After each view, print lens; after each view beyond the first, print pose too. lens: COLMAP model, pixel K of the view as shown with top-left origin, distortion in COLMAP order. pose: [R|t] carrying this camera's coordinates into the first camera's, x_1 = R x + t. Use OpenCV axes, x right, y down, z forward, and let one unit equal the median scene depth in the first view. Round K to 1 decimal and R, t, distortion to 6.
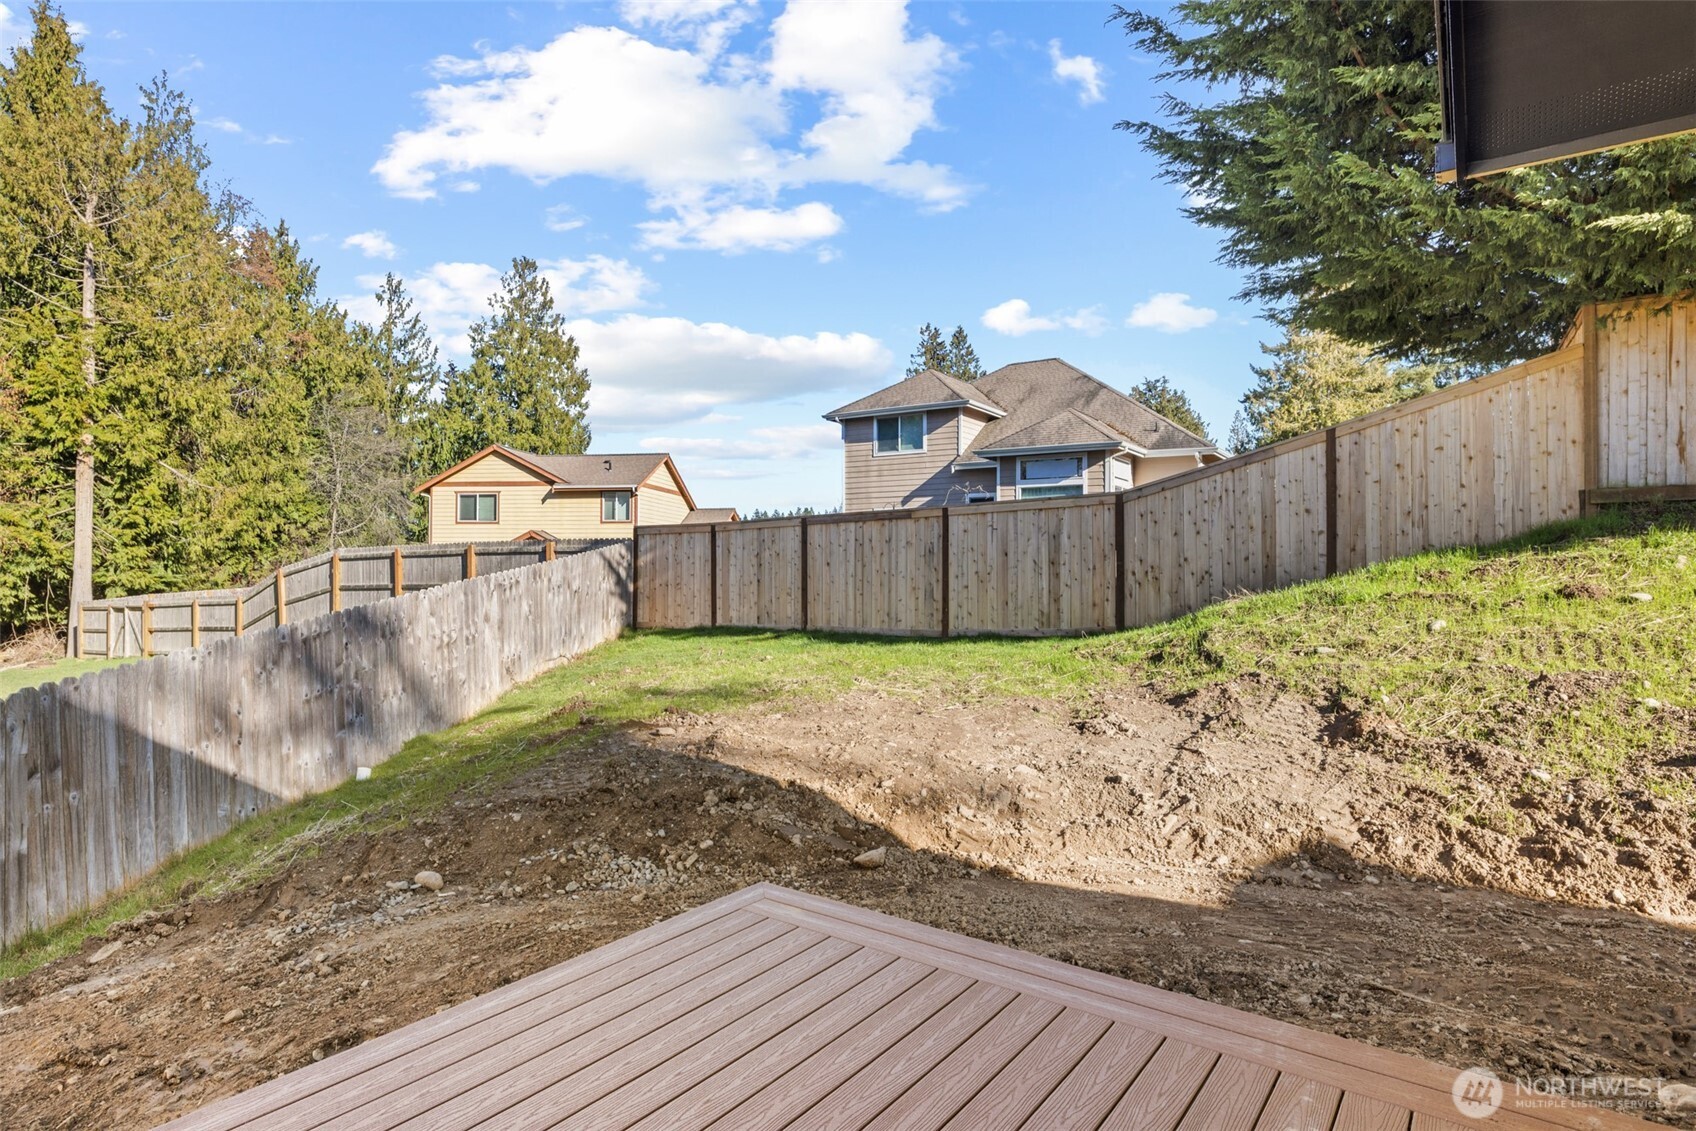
lens RADIAL K [[909.1, 0, 847.9], [0, 909.1, 554.4], [0, 0, 1]] dist [-0.000613, 0.000484]
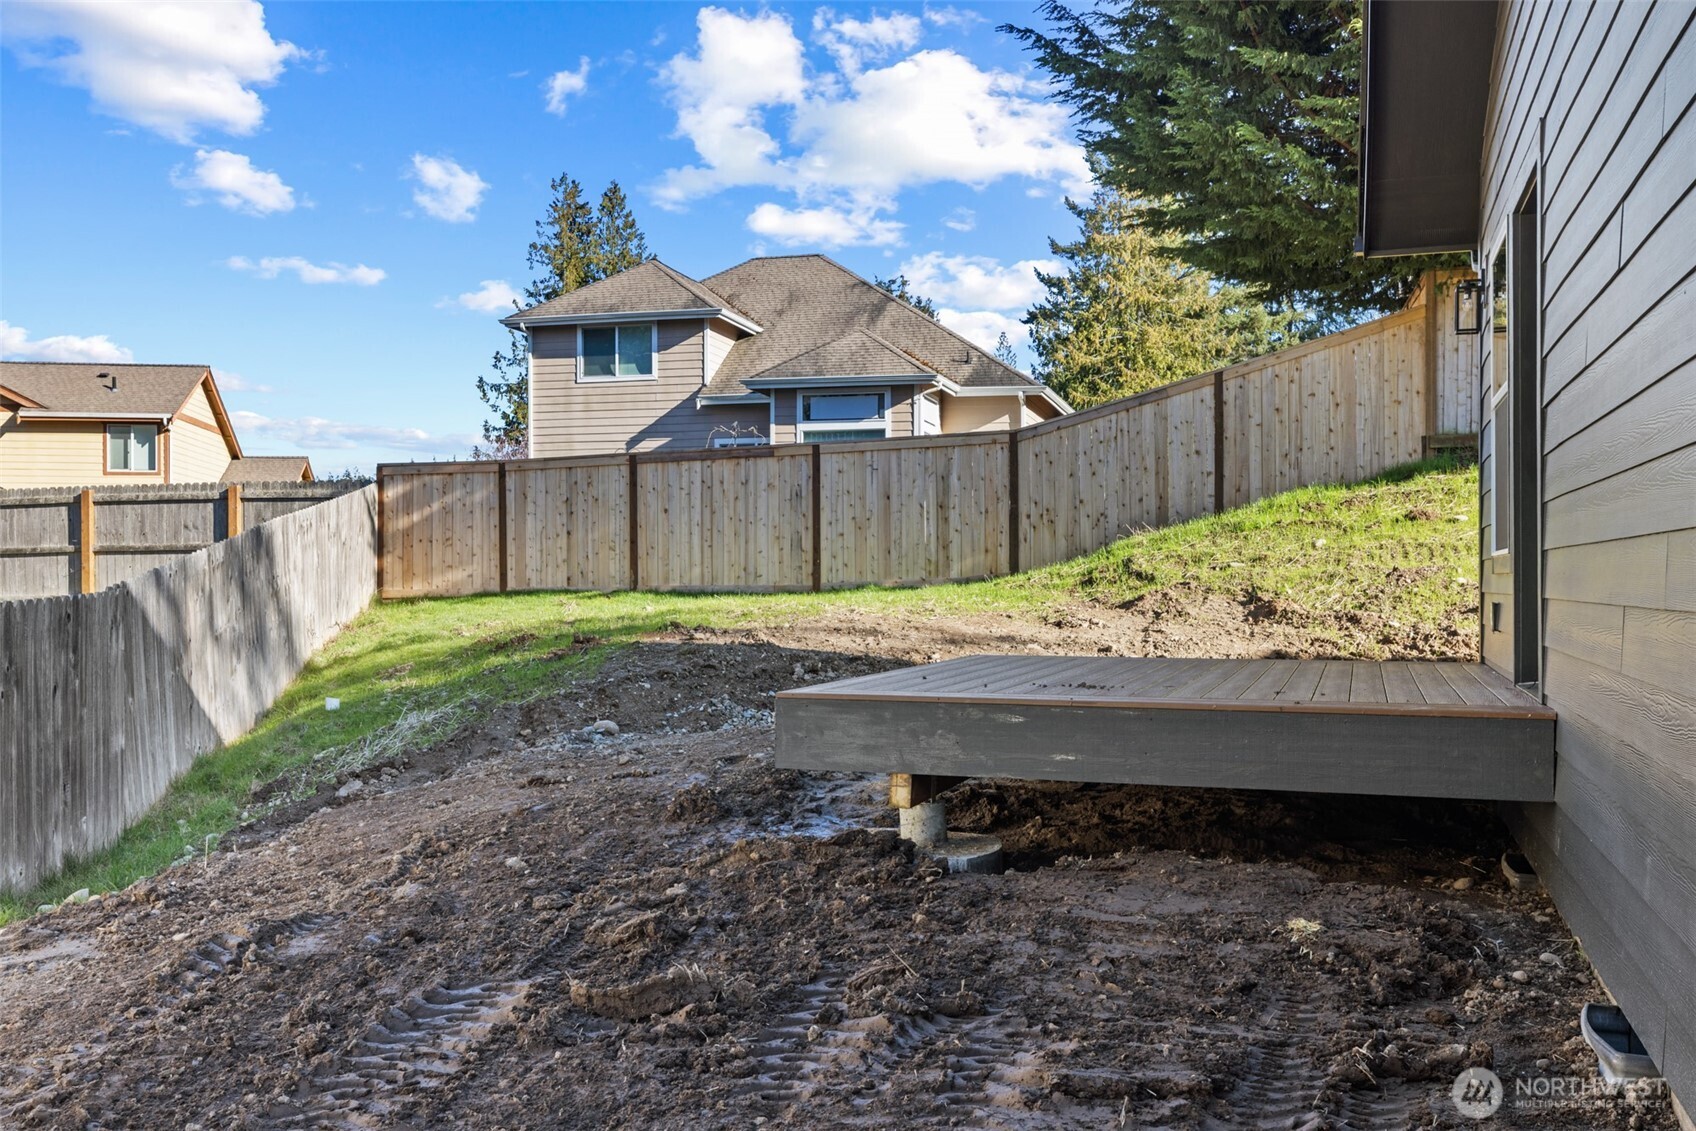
lens RADIAL K [[1482.3, 0, 848.0], [0, 1482.3, 565.5], [0, 0, 1]] dist [-0.000152, 0.002758]
pose [[0.954242, -0.001622, 0.299032, -0.352451], [-0.001946, 0.999930, 0.011632, 0.058607], [-0.299030, -0.011682, 0.954172, -0.451392]]
